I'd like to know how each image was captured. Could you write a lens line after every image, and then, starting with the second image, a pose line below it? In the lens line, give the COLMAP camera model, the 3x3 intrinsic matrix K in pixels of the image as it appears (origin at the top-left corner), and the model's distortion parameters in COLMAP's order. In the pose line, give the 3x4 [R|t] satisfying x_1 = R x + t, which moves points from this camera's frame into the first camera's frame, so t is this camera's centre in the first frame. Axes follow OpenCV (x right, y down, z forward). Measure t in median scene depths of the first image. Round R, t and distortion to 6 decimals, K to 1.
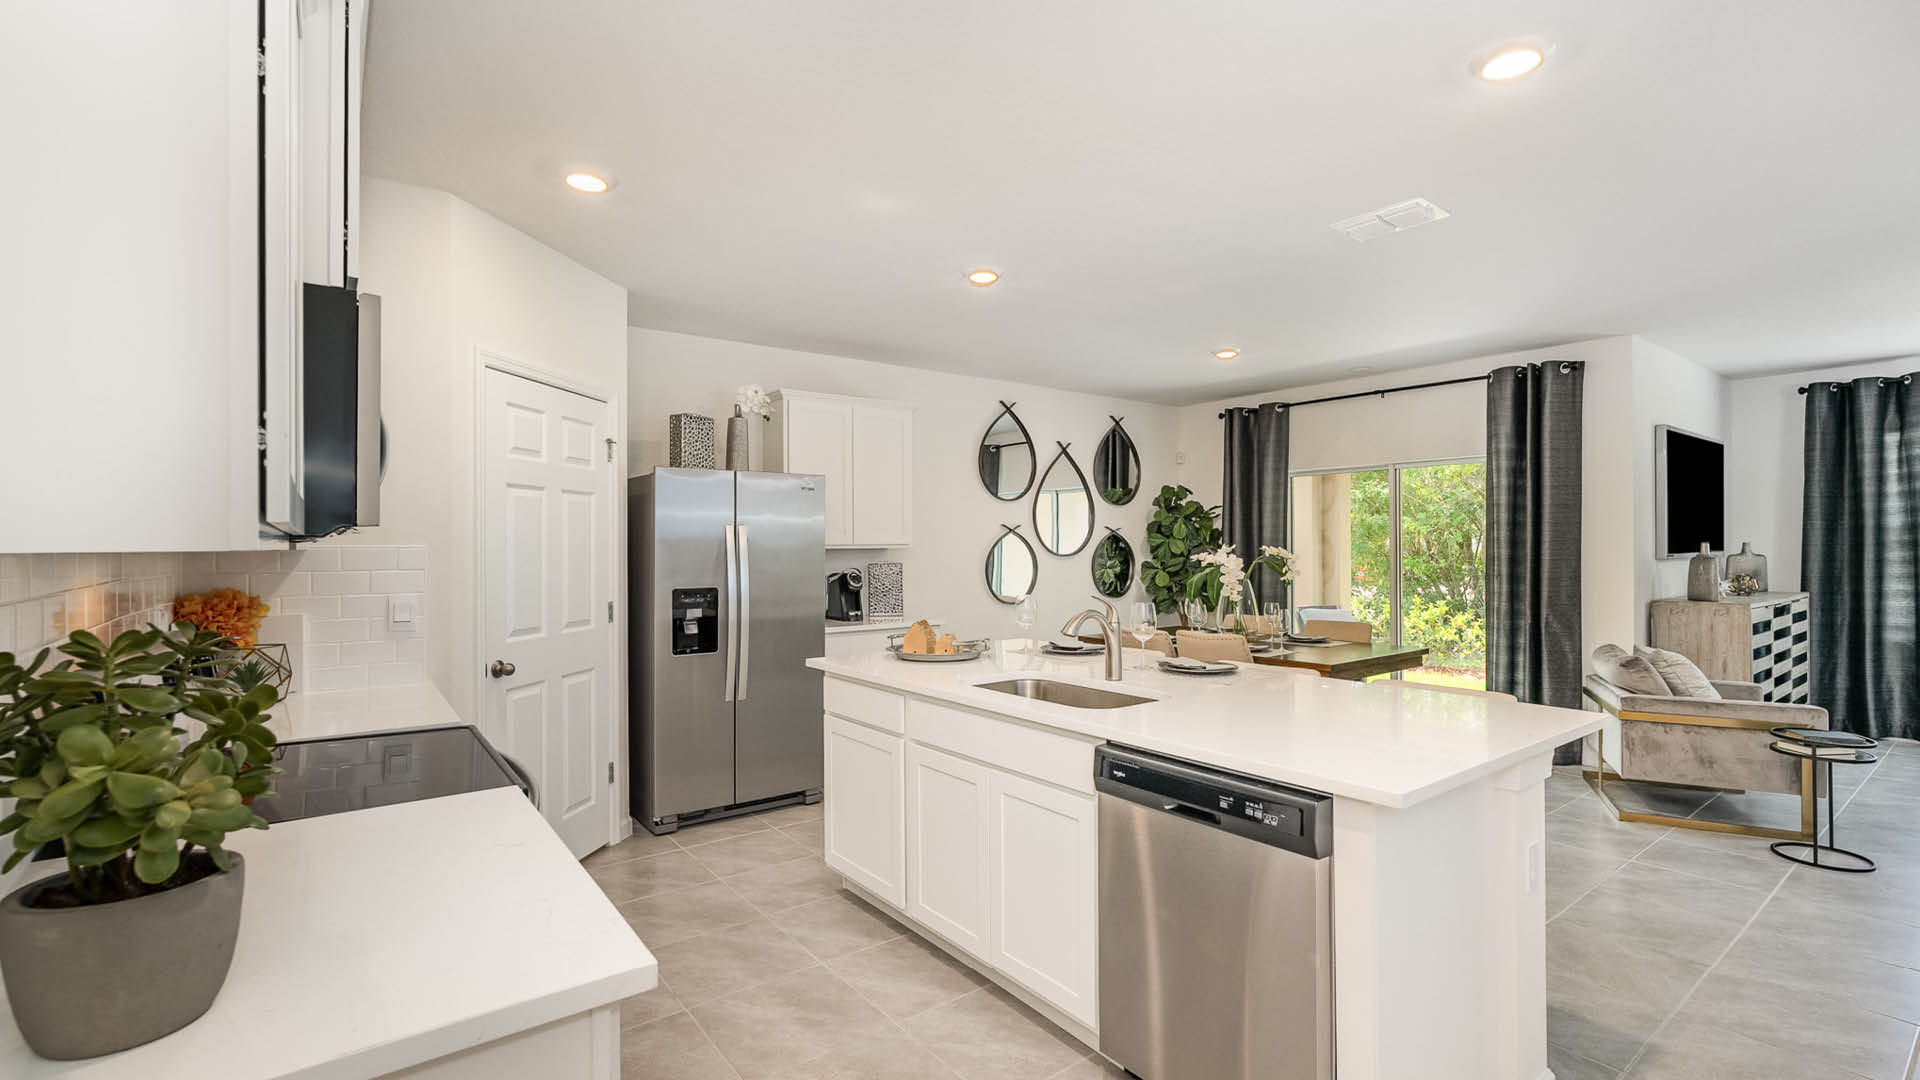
lens RADIAL K [[847.9, 0, 965.9], [0, 847.9, 542.4], [0, 0, 1]] dist [-0.004665, -0.000157]
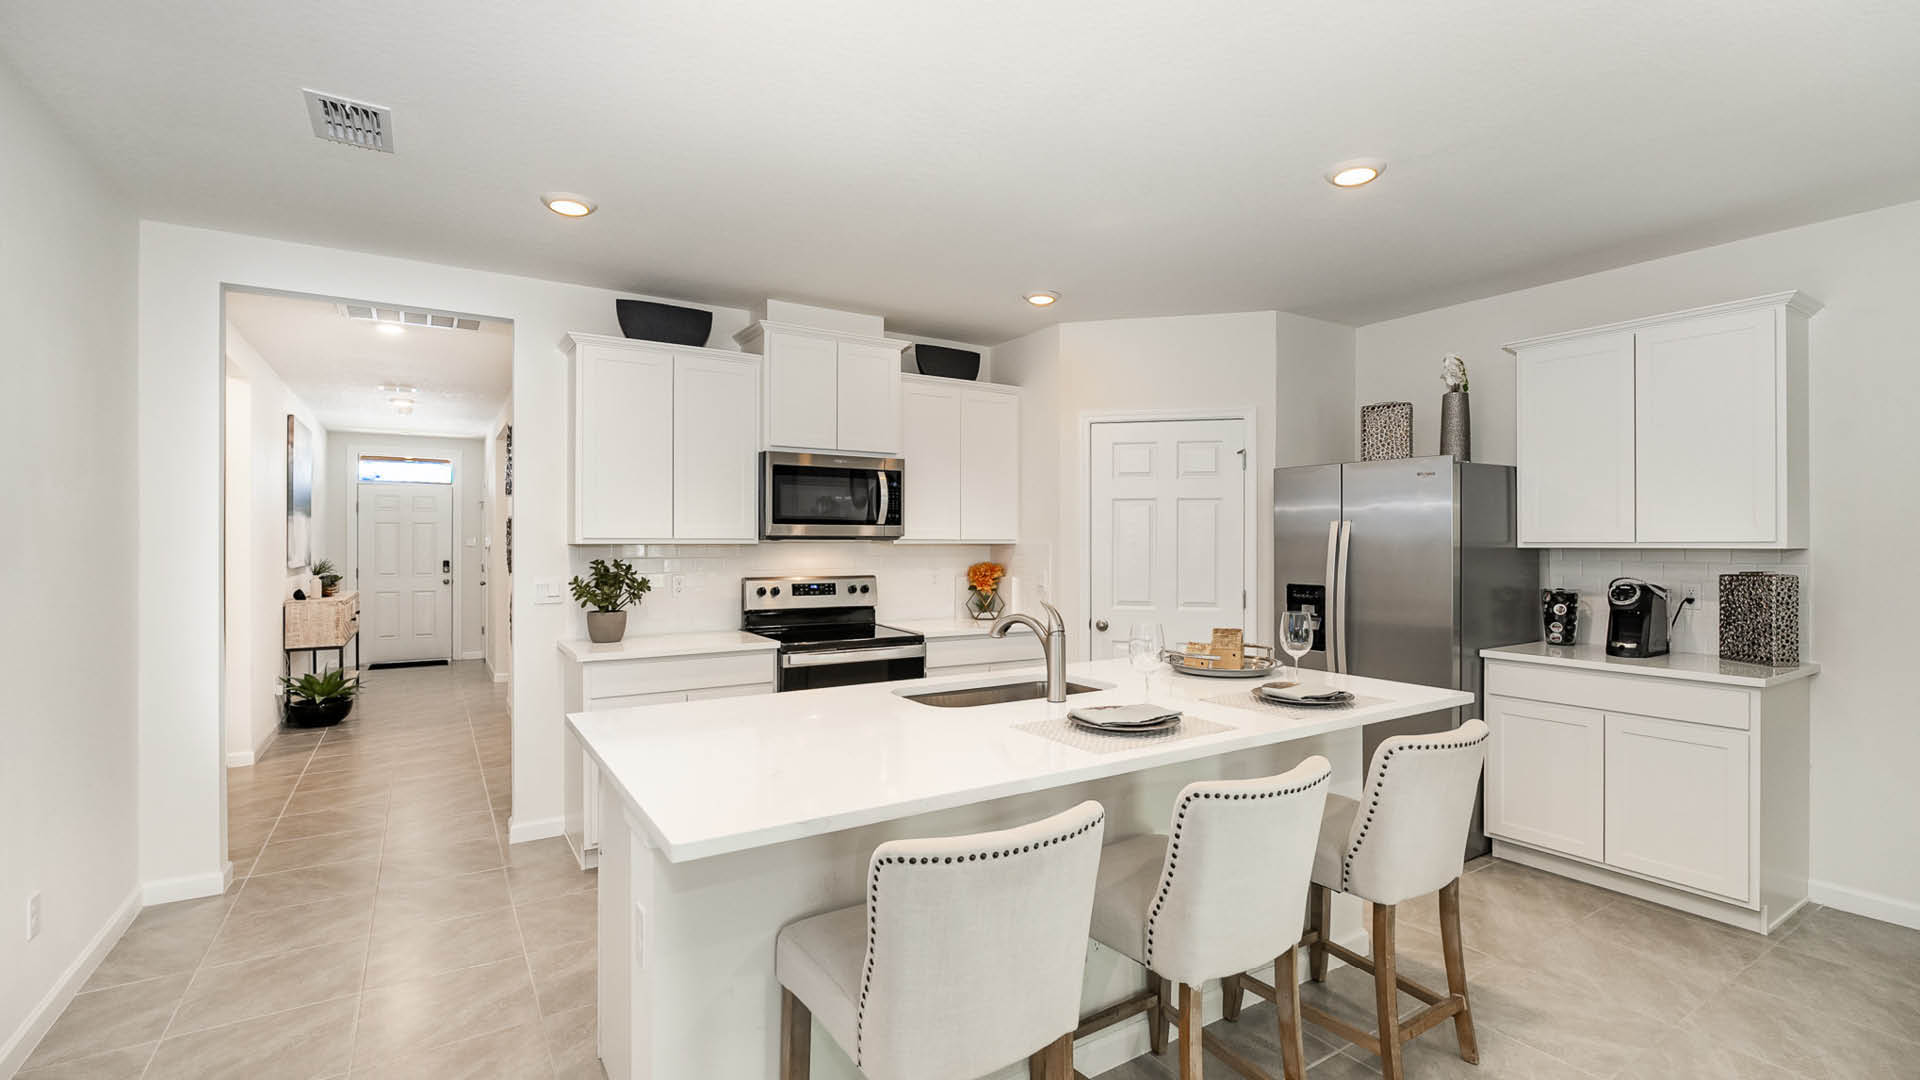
lens RADIAL K [[847.9, 0, 961.1], [0, 847.9, 545.9], [0, 0, 1]] dist [-0.004665, -0.000157]
pose [[-0.092151, 0.000758, -0.995745, 0.583421], [-0.002056, 0.999997, 0.000952, 0.006543], [0.995743, 0.002135, -0.092150, 0.551377]]
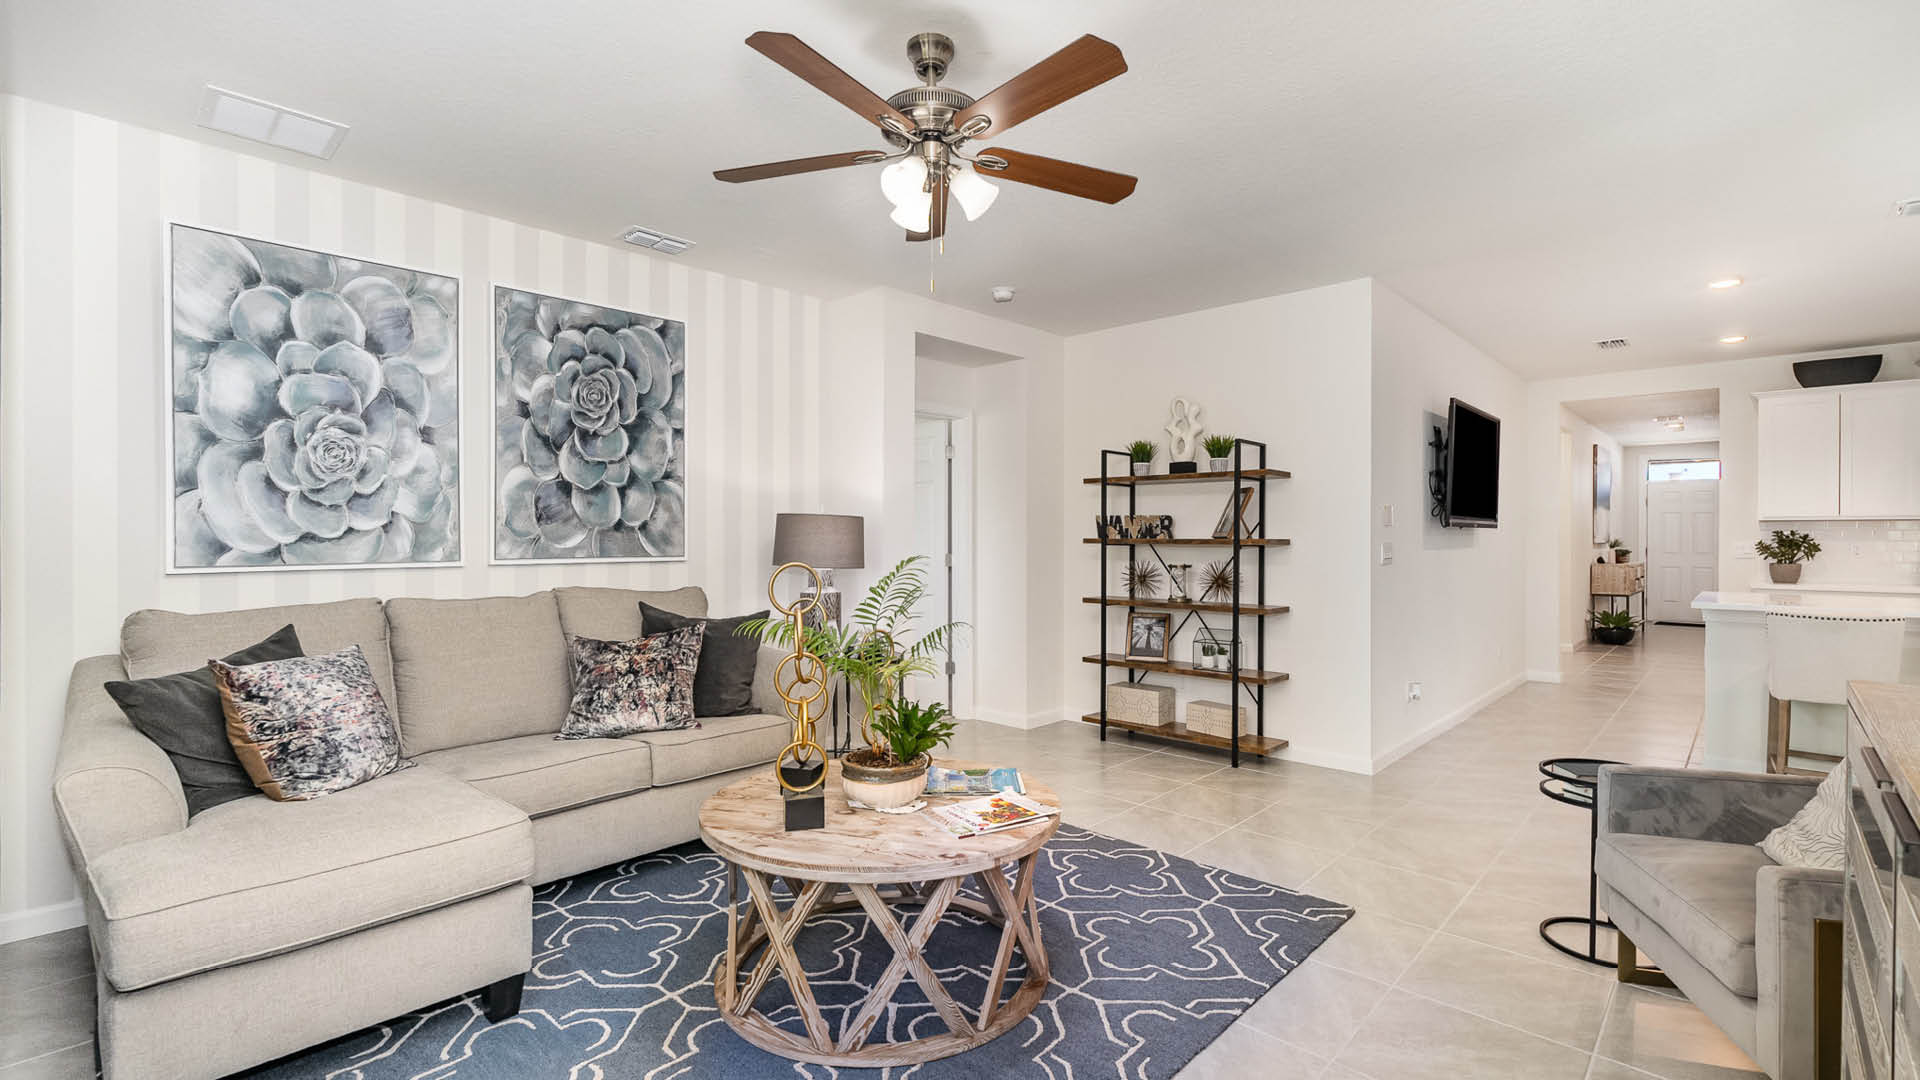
lens RADIAL K [[847.9, 0, 955.4], [0, 847.9, 547.2], [0, 0, 1]] dist [-0.004665, -0.000157]
pose [[-0.988224, 0.005420, -0.152921, 1.155160], [0.003760, 0.999931, 0.011147, 0.024415], [0.152971, 0.010441, -0.988176, 1.119753]]
